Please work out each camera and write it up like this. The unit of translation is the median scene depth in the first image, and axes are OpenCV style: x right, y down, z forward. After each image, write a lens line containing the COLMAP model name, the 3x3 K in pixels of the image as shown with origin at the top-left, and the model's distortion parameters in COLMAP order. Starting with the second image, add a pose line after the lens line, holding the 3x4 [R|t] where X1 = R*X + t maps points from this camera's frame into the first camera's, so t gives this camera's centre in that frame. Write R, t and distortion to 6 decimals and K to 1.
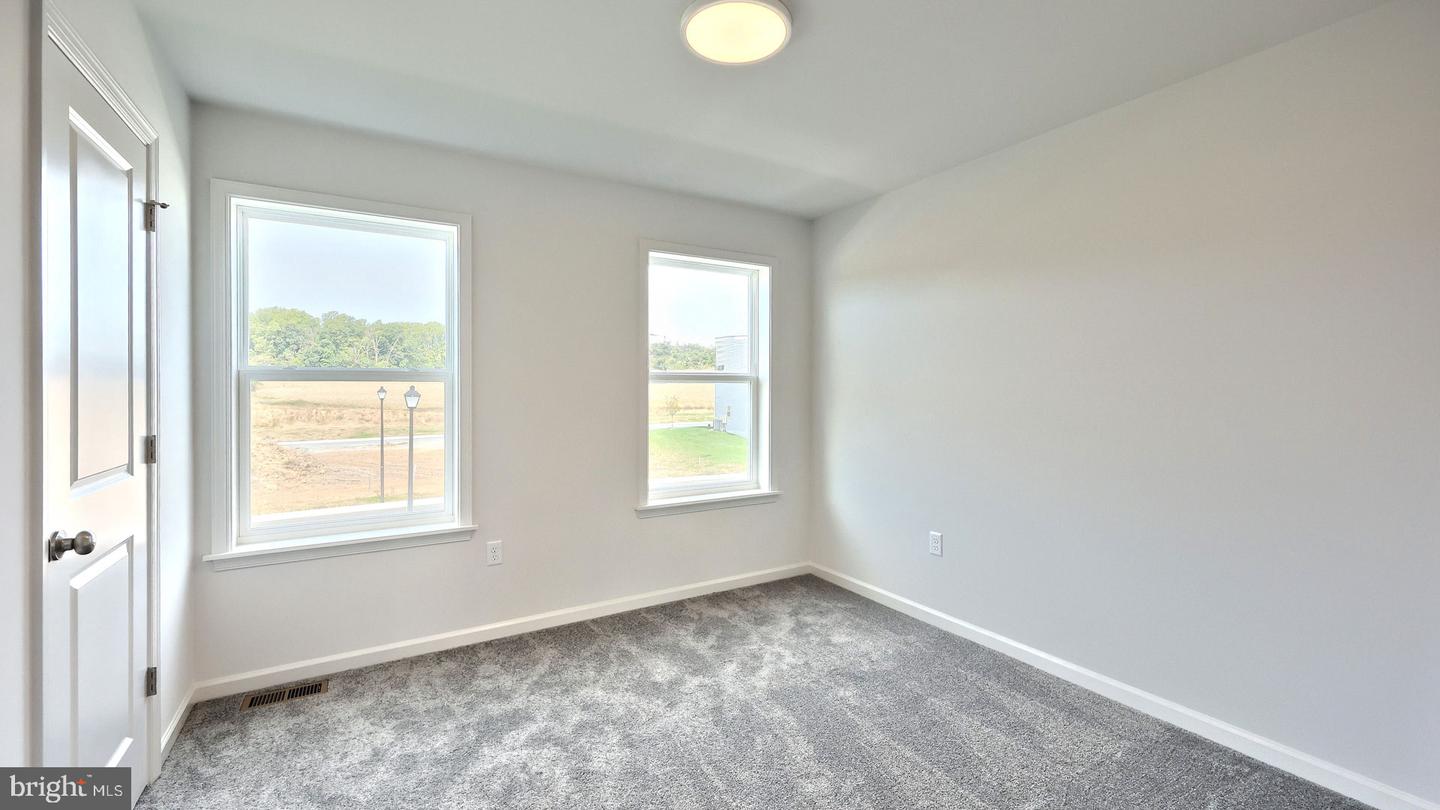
lens RADIAL K [[597.5, 0, 713.5], [0, 597.5, 398.4], [0, 0, 1]] dist [0.002240, 0.000090]
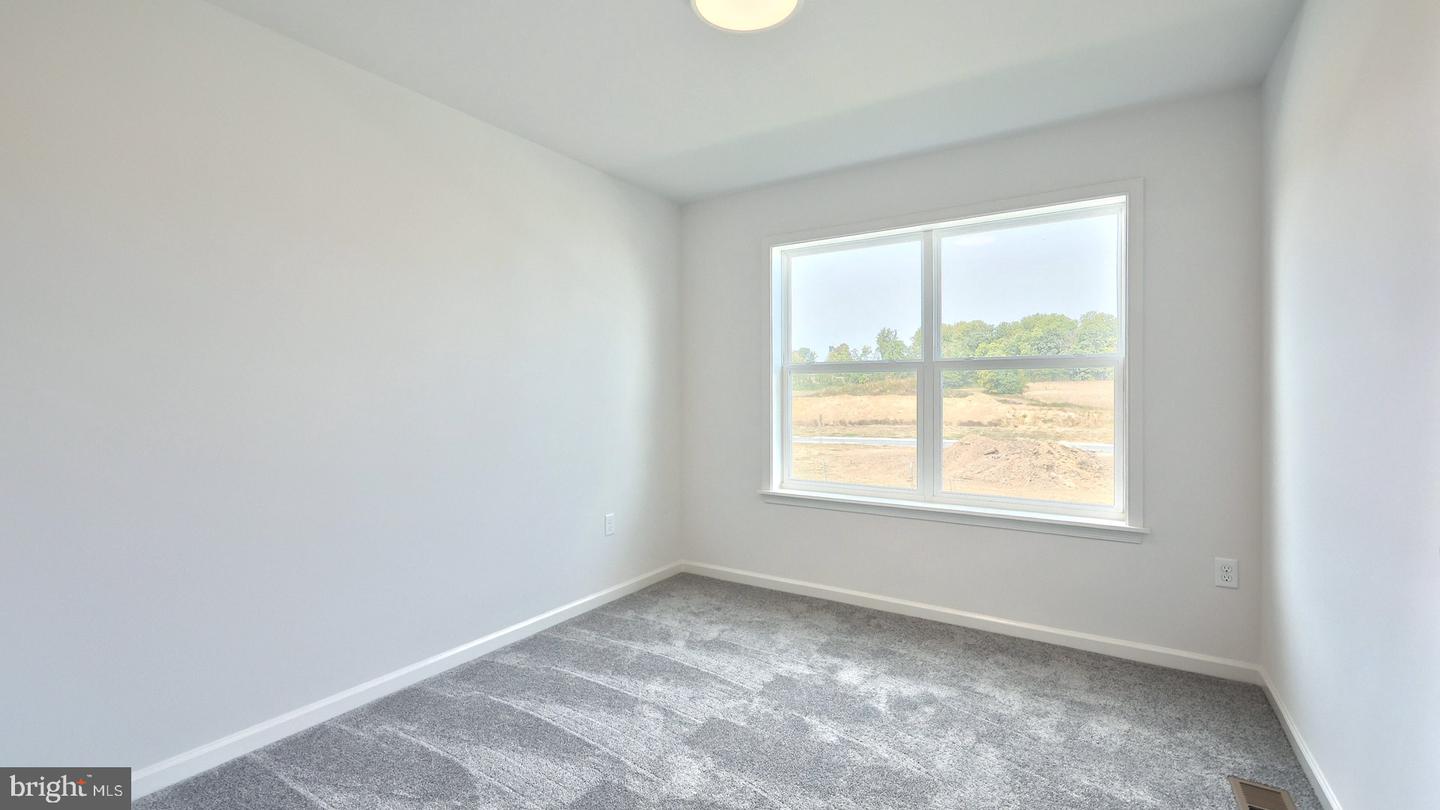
lens RADIAL K [[597.5, 0, 720.5], [0, 597.5, 402.7], [0, 0, 1]] dist [0.002240, 0.000090]
pose [[0.434969, 0.004258, -0.900435, 0.499558], [0.002458, 0.999979, 0.005916, 0.010012], [0.900442, -0.004786, 0.434950, 0.292288]]
